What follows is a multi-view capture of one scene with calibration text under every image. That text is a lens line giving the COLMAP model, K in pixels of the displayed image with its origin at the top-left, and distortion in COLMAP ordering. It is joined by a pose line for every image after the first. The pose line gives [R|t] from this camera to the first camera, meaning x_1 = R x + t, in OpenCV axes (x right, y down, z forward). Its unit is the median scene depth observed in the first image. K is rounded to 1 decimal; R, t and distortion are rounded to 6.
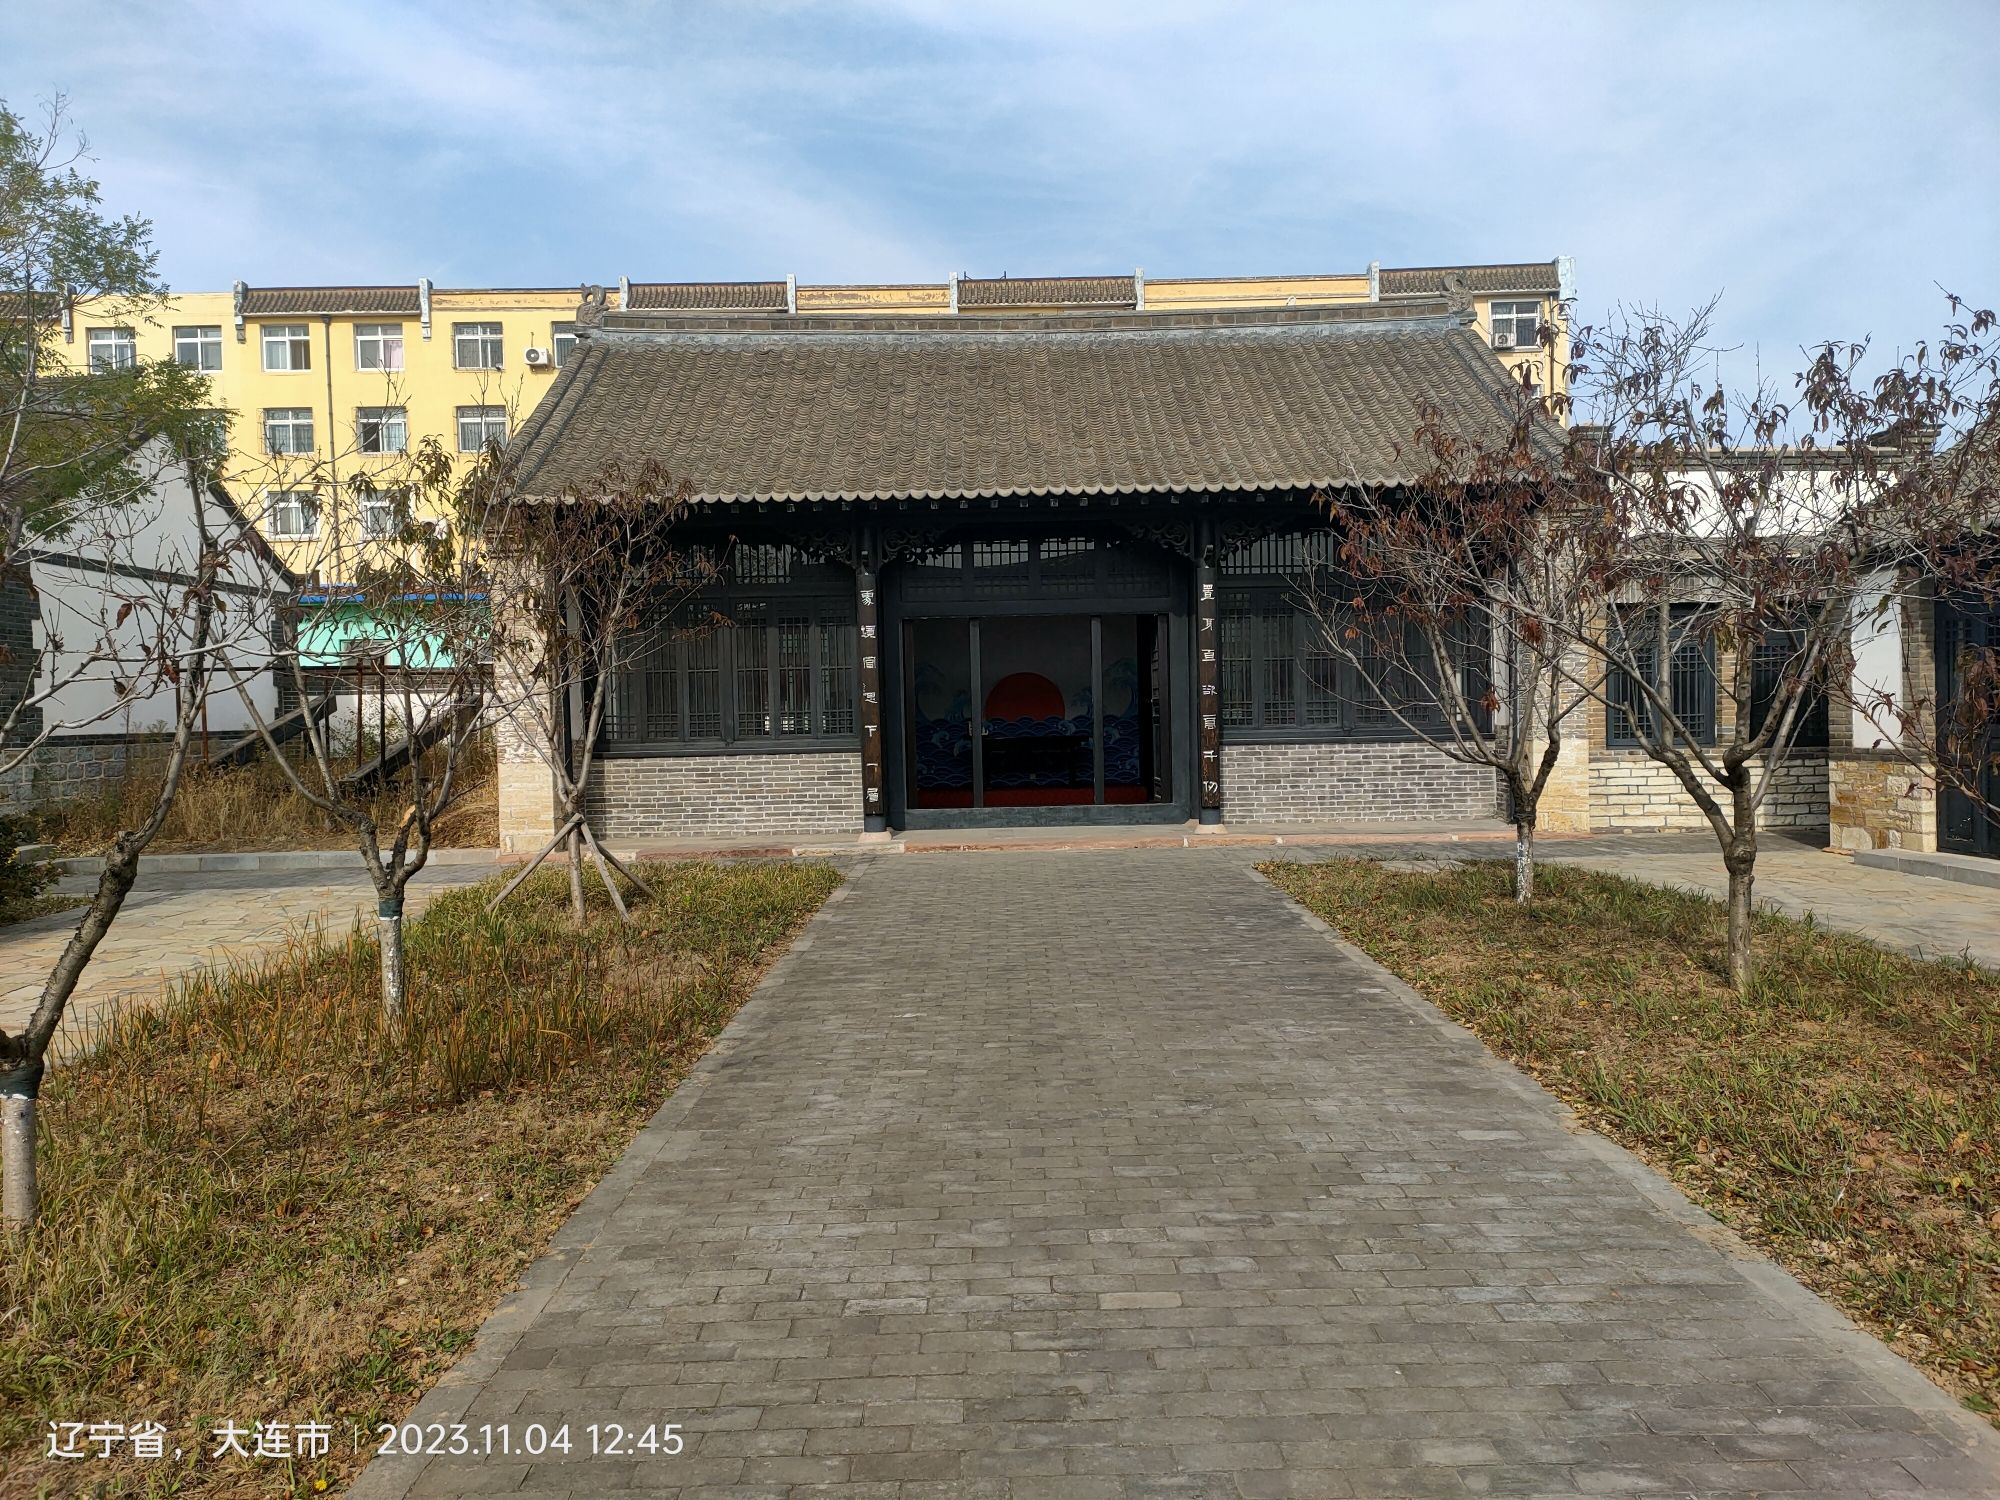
lens RADIAL K [[1521.4, 0, 996.7], [0, 1521.4, 753.7], [0, 0, 1]] dist [0.053592, 0.000714]
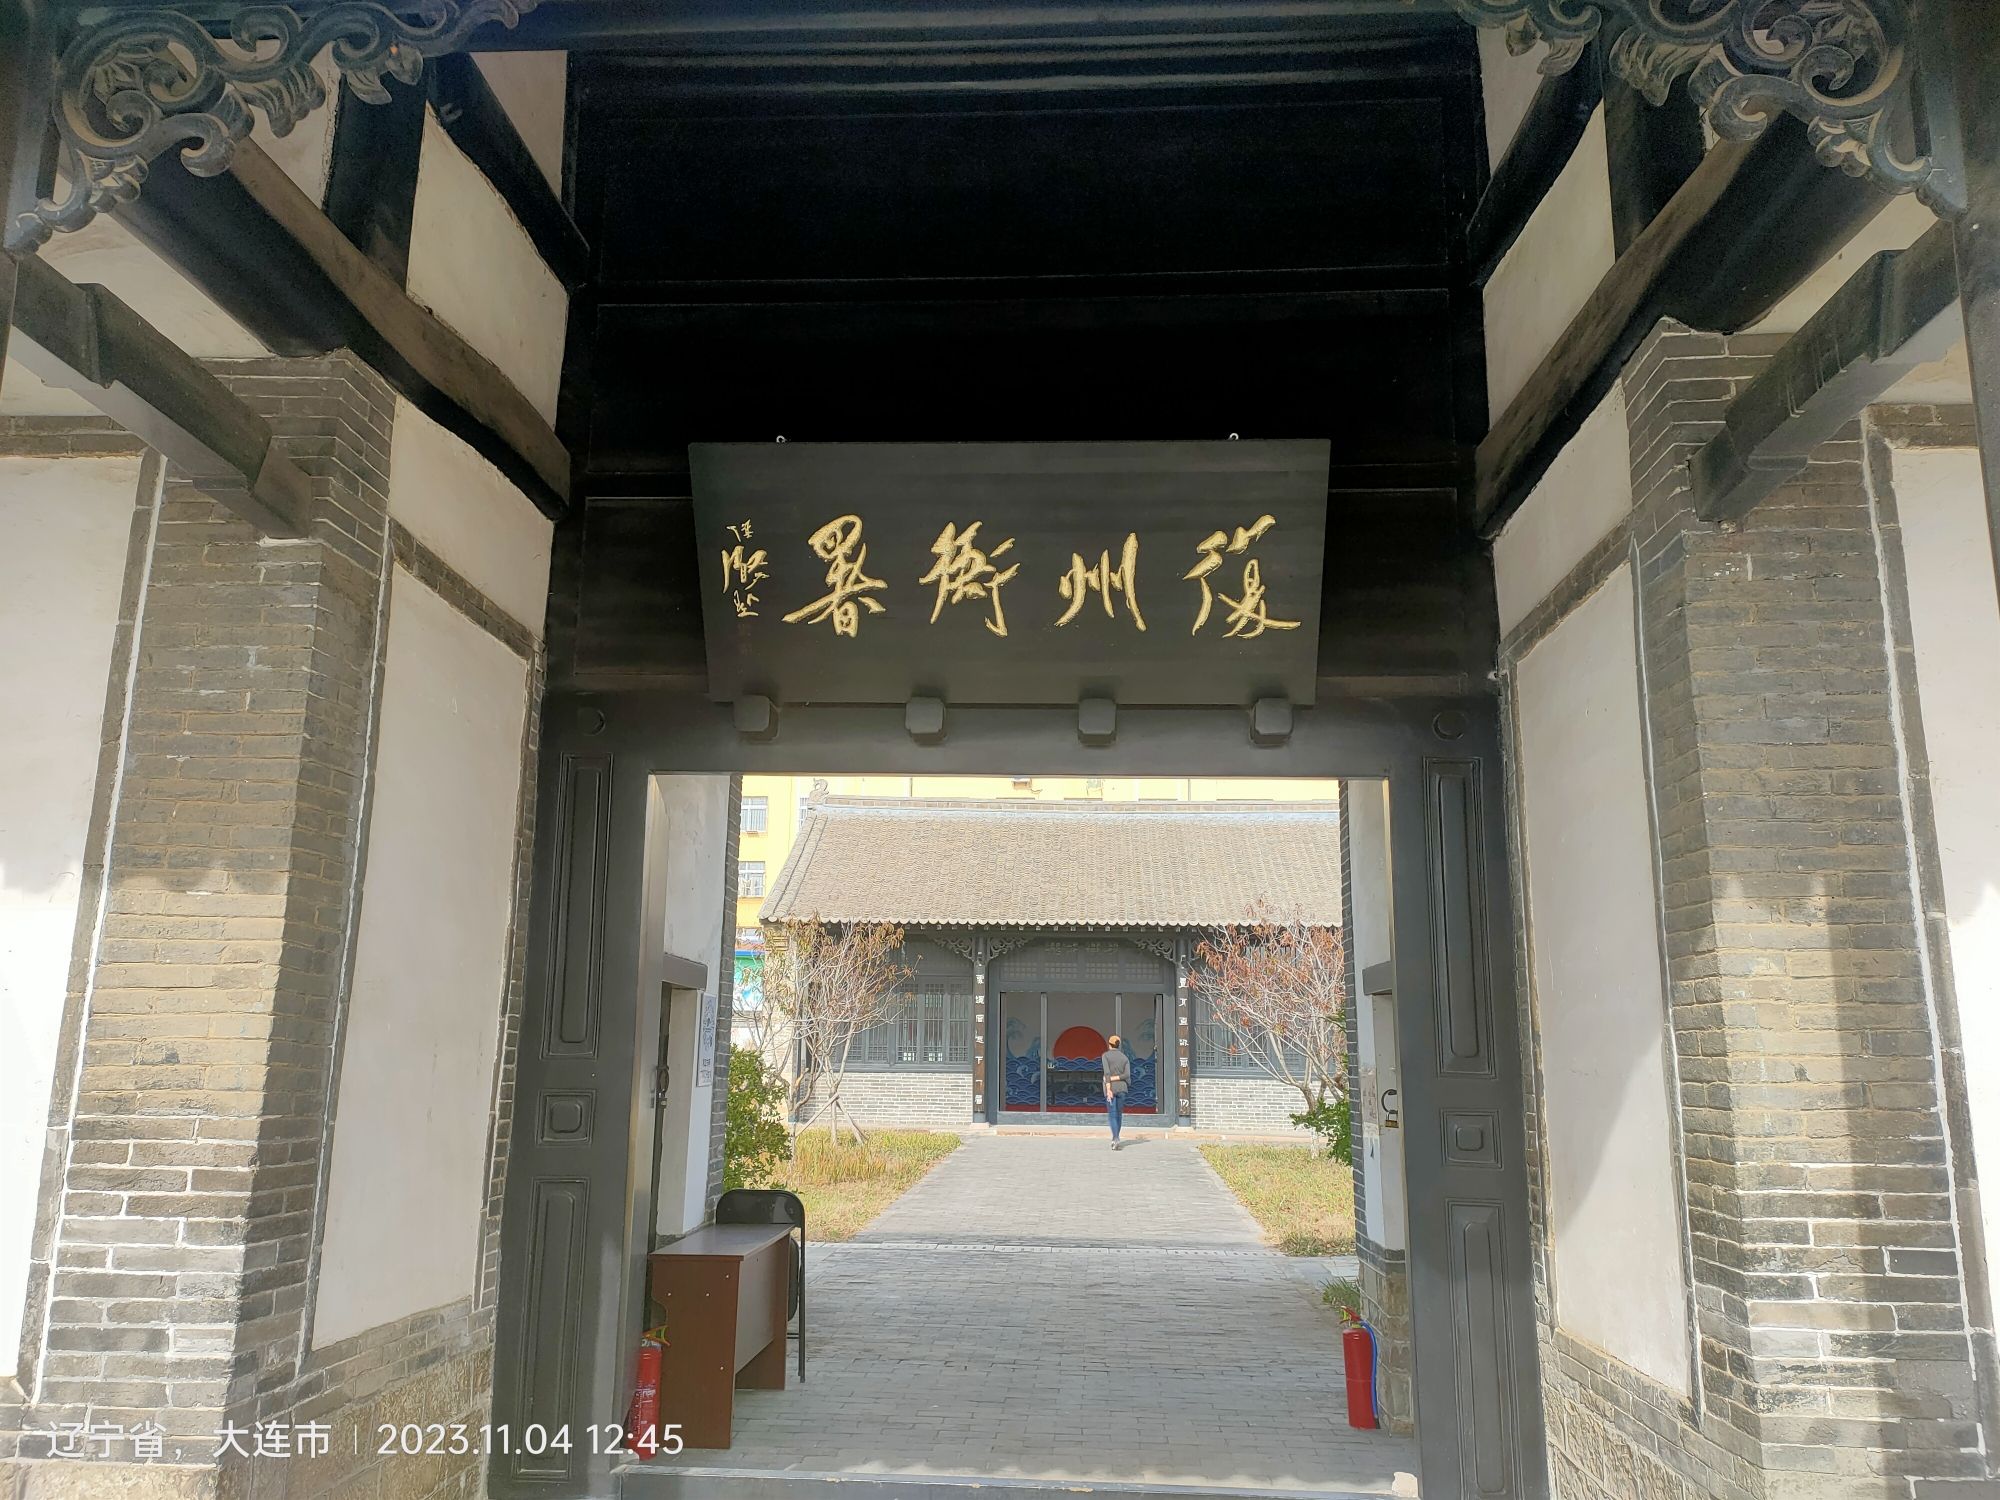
lens RADIAL K [[1521.4, 0, 990.8], [0, 1521.4, 755.7], [0, 0, 1]] dist [0.053592, 0.000714]
pose [[0.997405, 0.023107, -0.068179, 0.035758], [-0.037588, 0.974895, -0.219470, 0.025795], [0.061396, 0.221463, 0.973234, -0.689173]]
